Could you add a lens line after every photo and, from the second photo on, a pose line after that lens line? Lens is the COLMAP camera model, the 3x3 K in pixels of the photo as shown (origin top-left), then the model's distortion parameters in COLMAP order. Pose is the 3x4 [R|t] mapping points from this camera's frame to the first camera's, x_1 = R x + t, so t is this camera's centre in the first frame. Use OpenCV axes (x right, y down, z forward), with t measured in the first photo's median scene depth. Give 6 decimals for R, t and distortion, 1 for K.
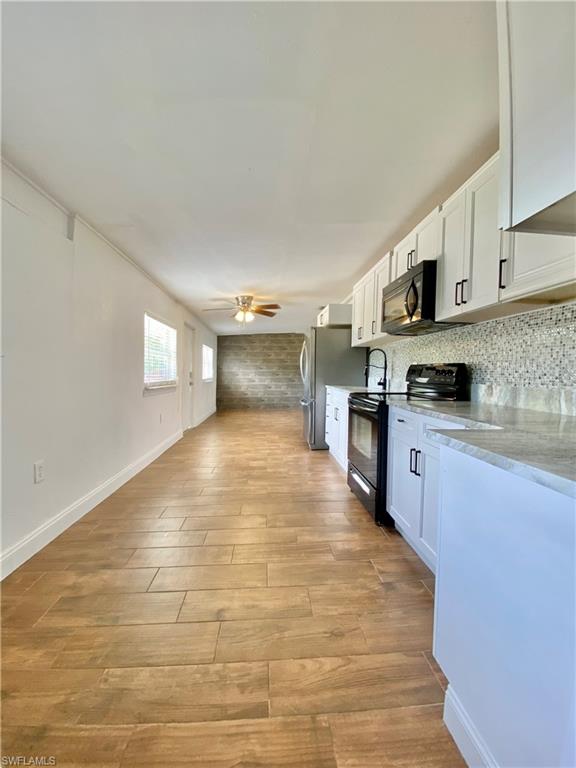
lens RADIAL K [[311.1, 0, 284.3], [0, 311.1, 384.3], [0, 0, 1]] dist [0.015044, -0.017653]
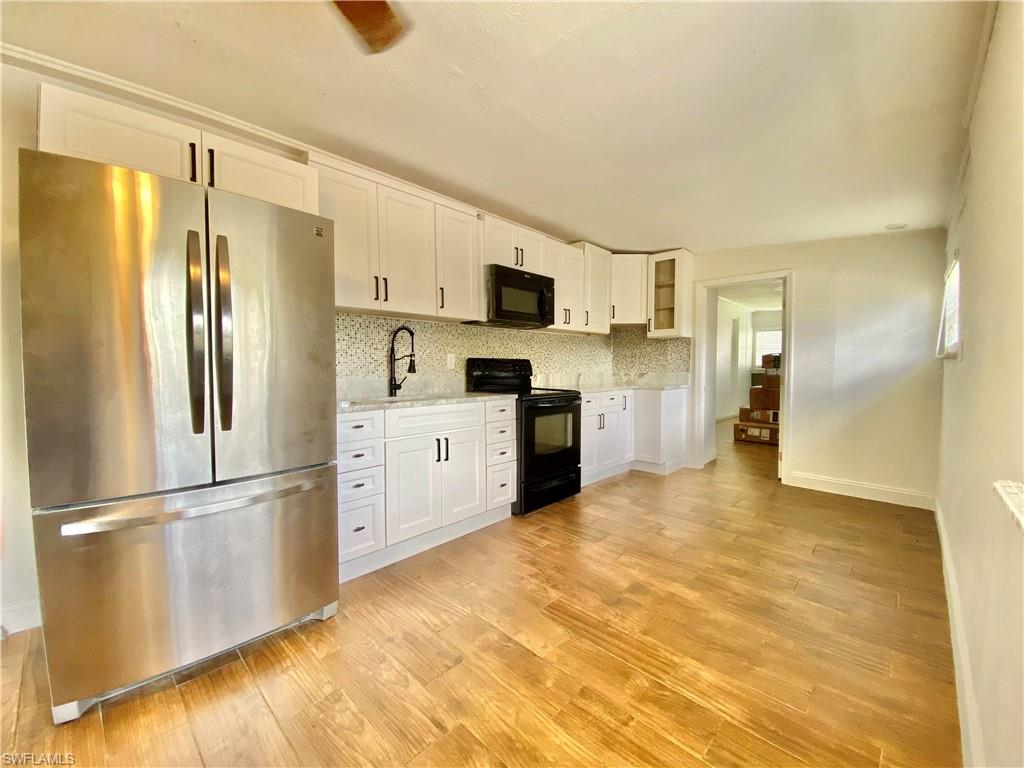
lens RADIAL K [[414.8, 0, 509.2], [0, 414.8, 384.5], [0, 0, 1]] dist [0.015044, -0.017653]
pose [[-0.683186, -0.050851, 0.728472, -0.602641], [0.017132, 0.996182, 0.085605, -0.102454], [-0.730043, 0.070964, -0.679706, 2.056988]]
